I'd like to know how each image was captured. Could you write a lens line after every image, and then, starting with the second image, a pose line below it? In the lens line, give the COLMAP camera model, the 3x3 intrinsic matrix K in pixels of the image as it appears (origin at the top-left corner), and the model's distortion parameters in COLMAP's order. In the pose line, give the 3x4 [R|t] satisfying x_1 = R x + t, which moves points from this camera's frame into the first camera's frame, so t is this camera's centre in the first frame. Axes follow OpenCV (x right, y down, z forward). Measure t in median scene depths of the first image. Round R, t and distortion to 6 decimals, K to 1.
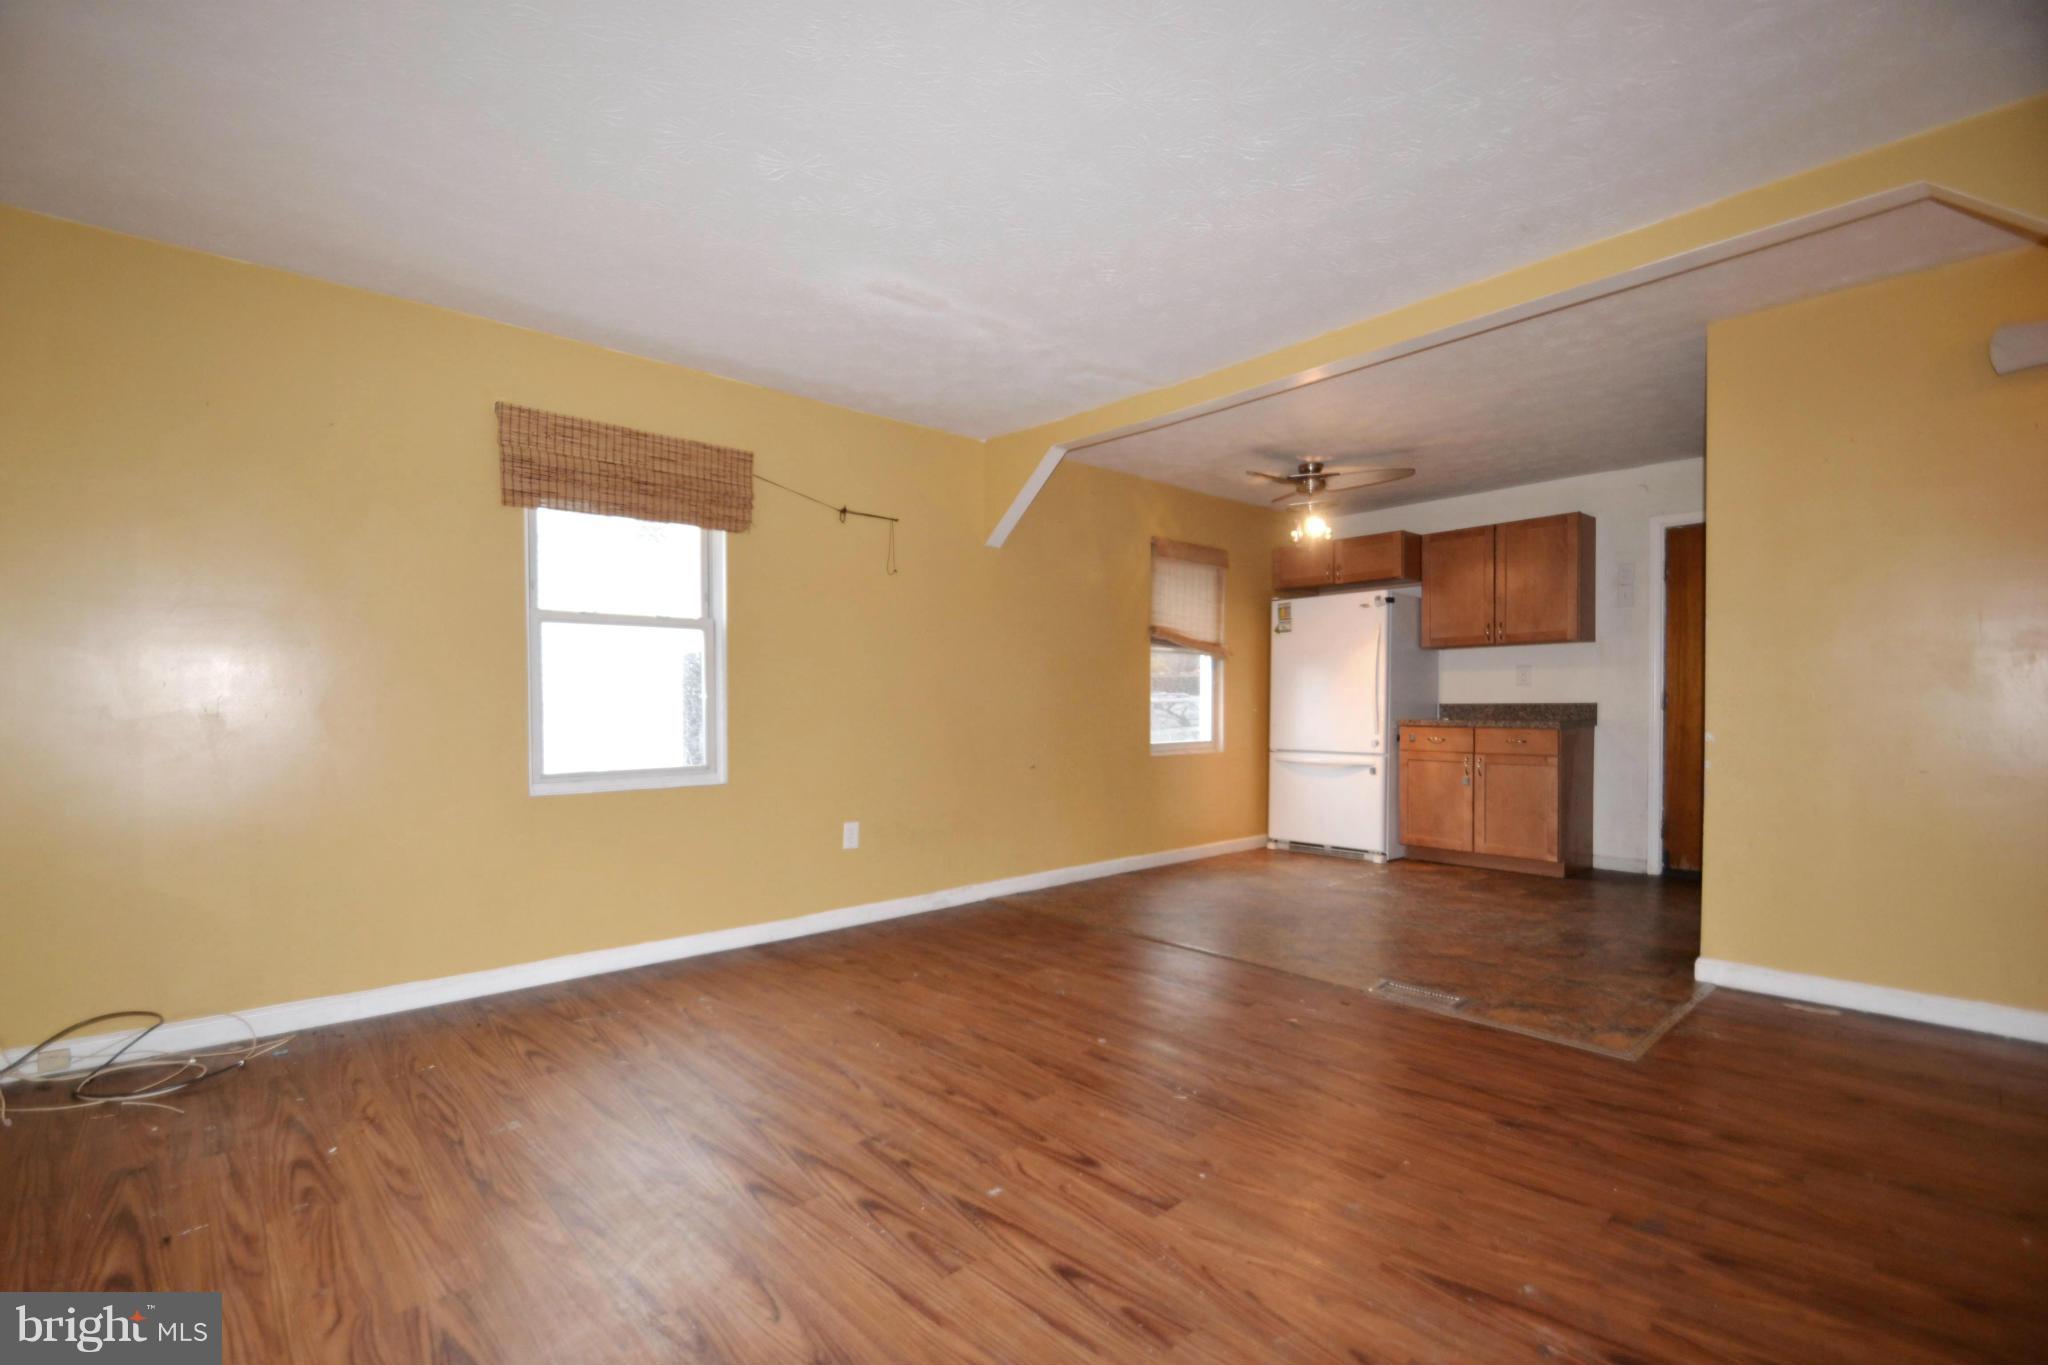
lens RADIAL K [[905.7, 0, 969.8], [0, 905.7, 720.6], [0, 0, 1]] dist [0.009562, -0.015772]
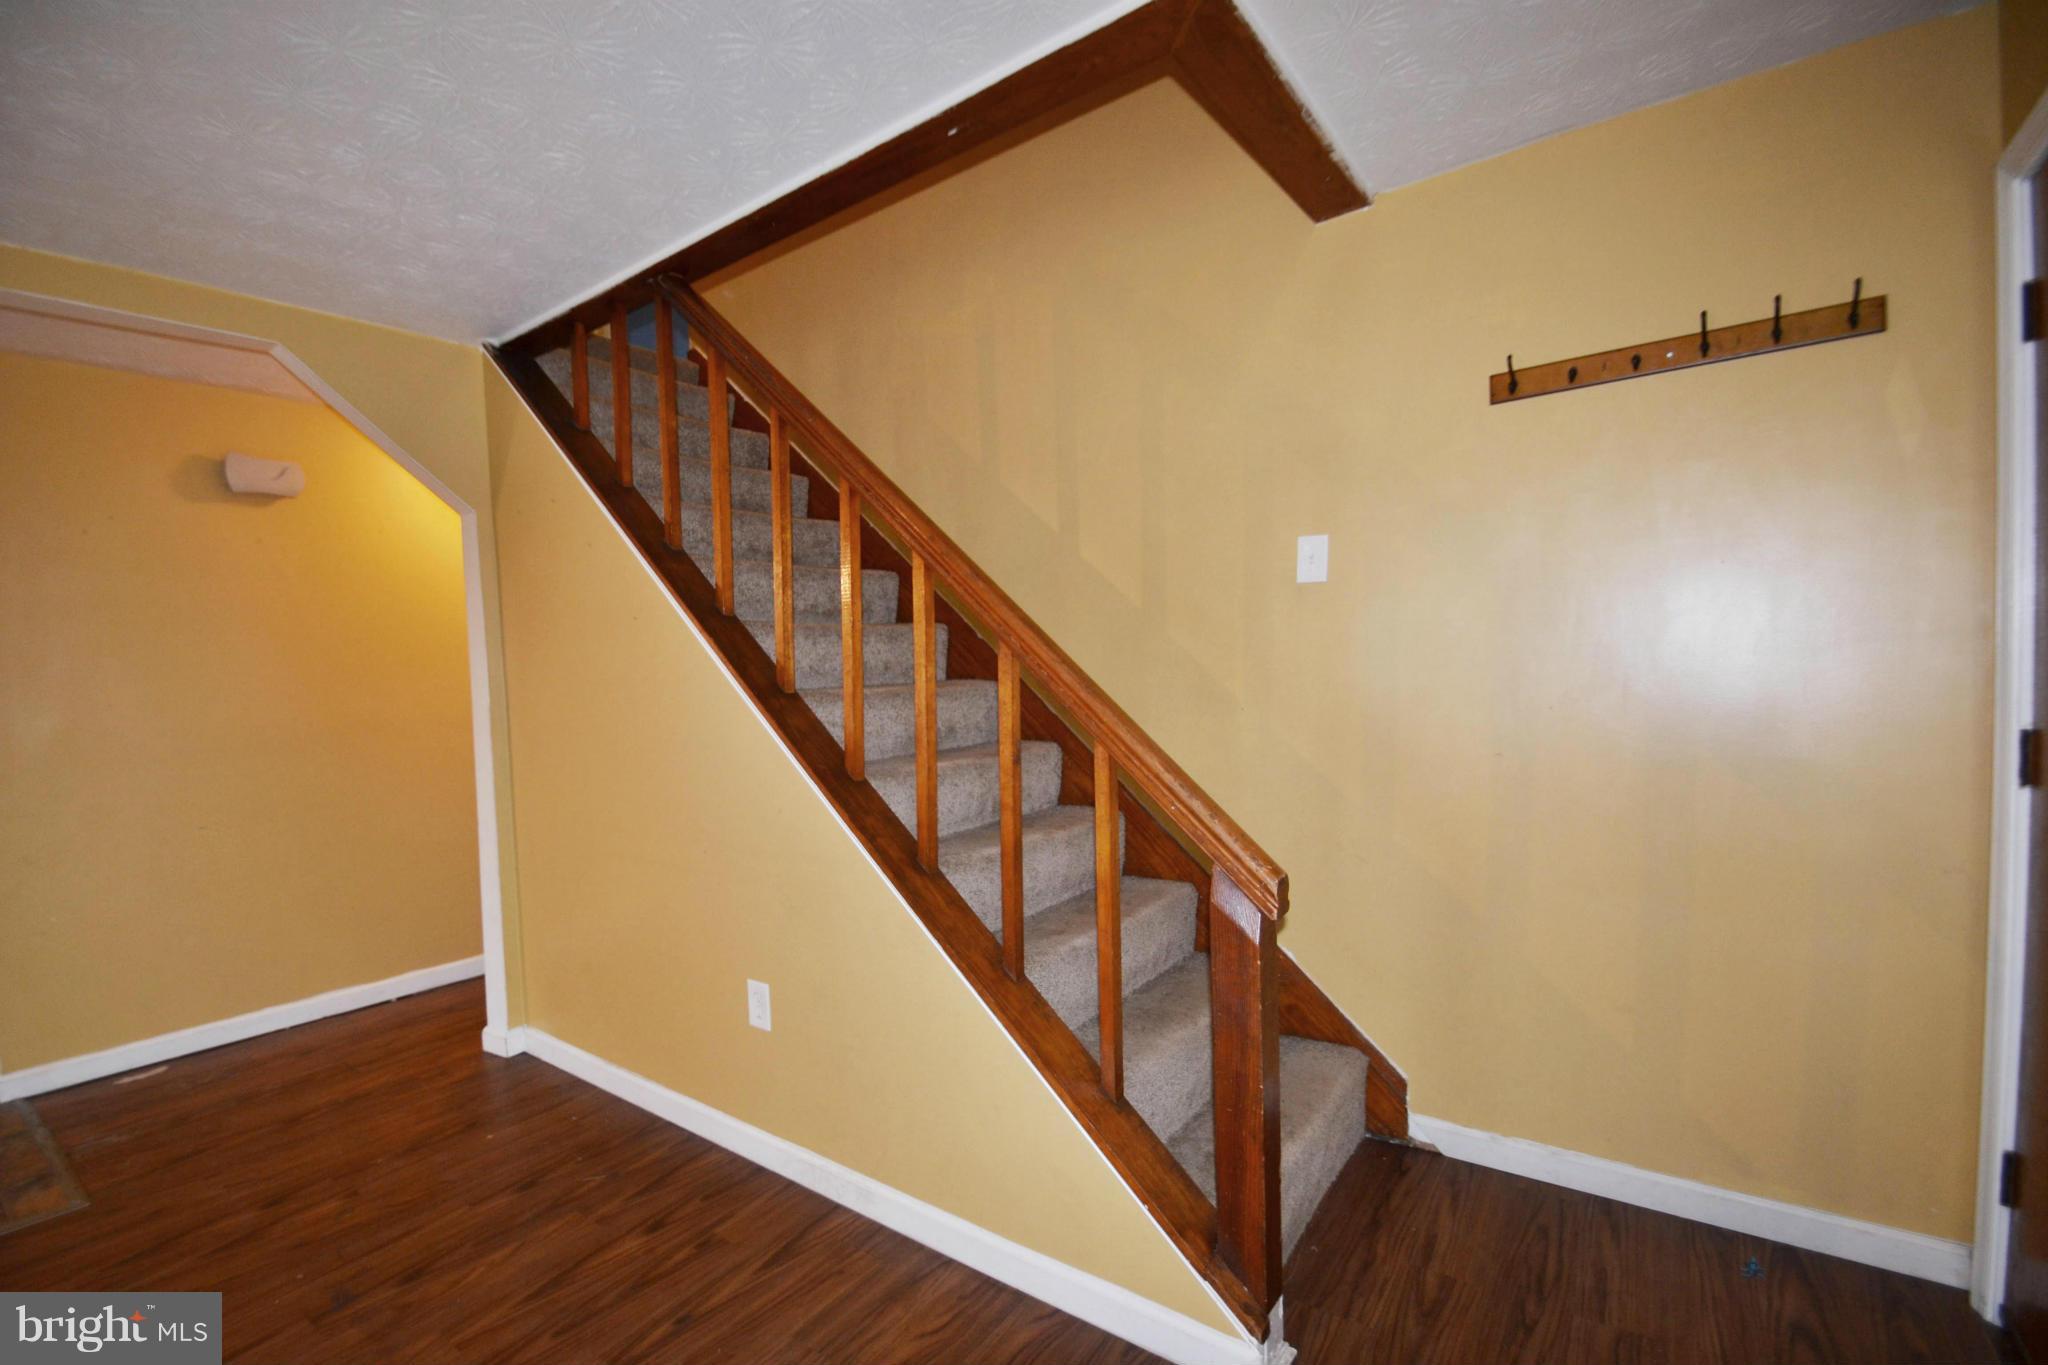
lens RADIAL K [[912.3, 0, 975.7], [0, 912.3, 719.0], [0, 0, 1]] dist [0.022570, -0.021719]
pose [[-0.212287, -0.035797, 0.976552, -0.137079], [0.059835, 0.996978, 0.049553, -0.040461], [-0.975374, 0.068952, -0.209503, 0.148069]]
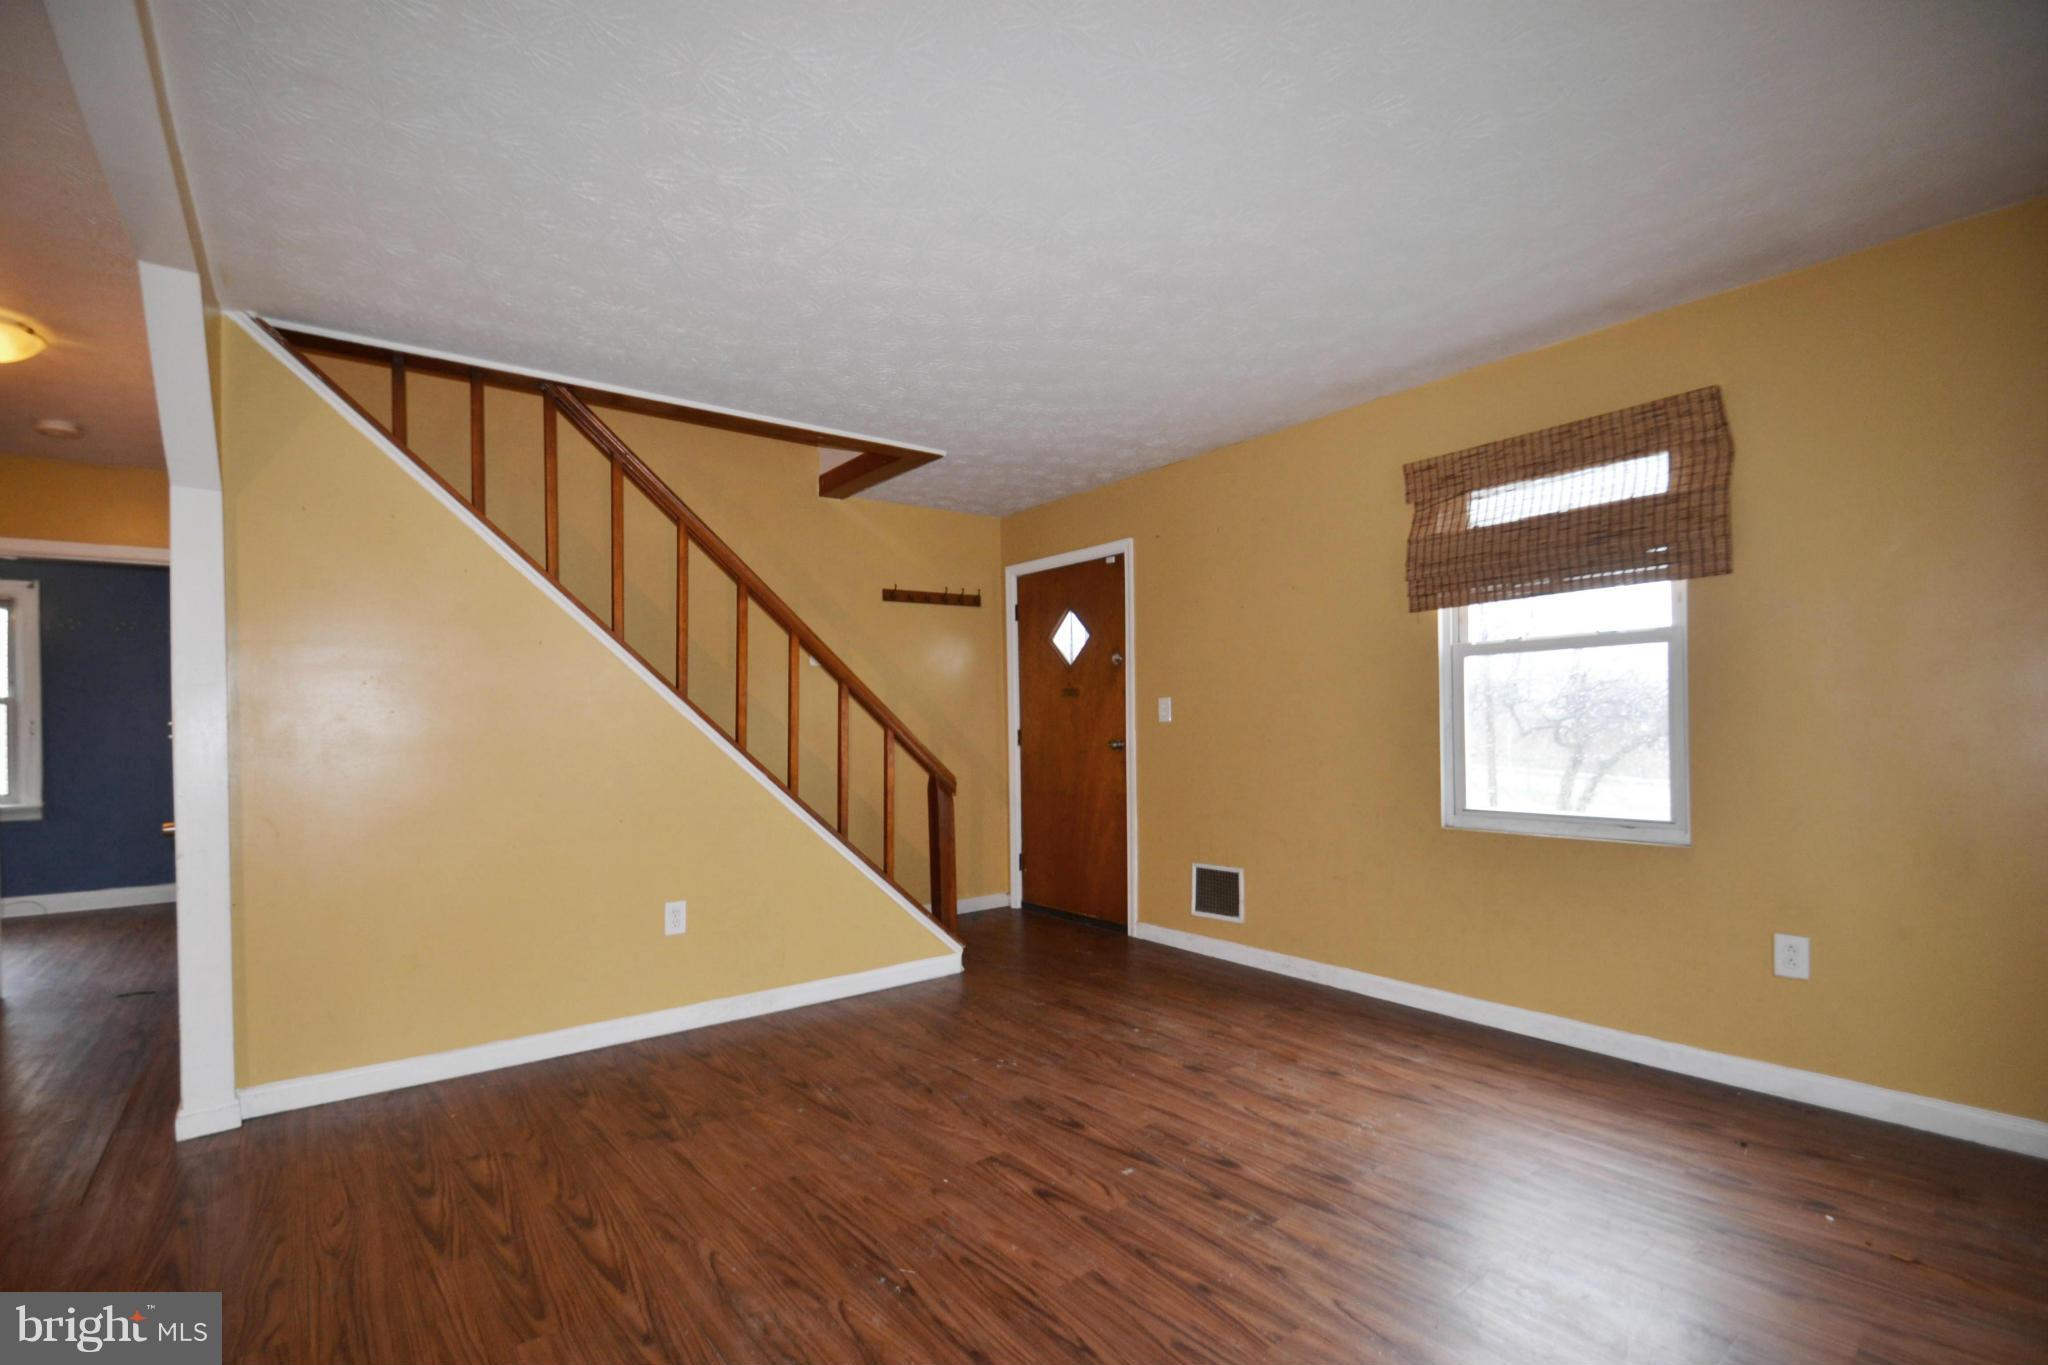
lens RADIAL K [[912.3, 0, 975.7], [0, 912.3, 719.0], [0, 0, 1]] dist [0.022570, -0.021719]
pose [[-0.997316, 0.021000, 0.070137, 0.046005], [0.022517, 0.999528, 0.020907, -0.037117], [-0.069665, 0.022431, -0.997318, 0.776884]]
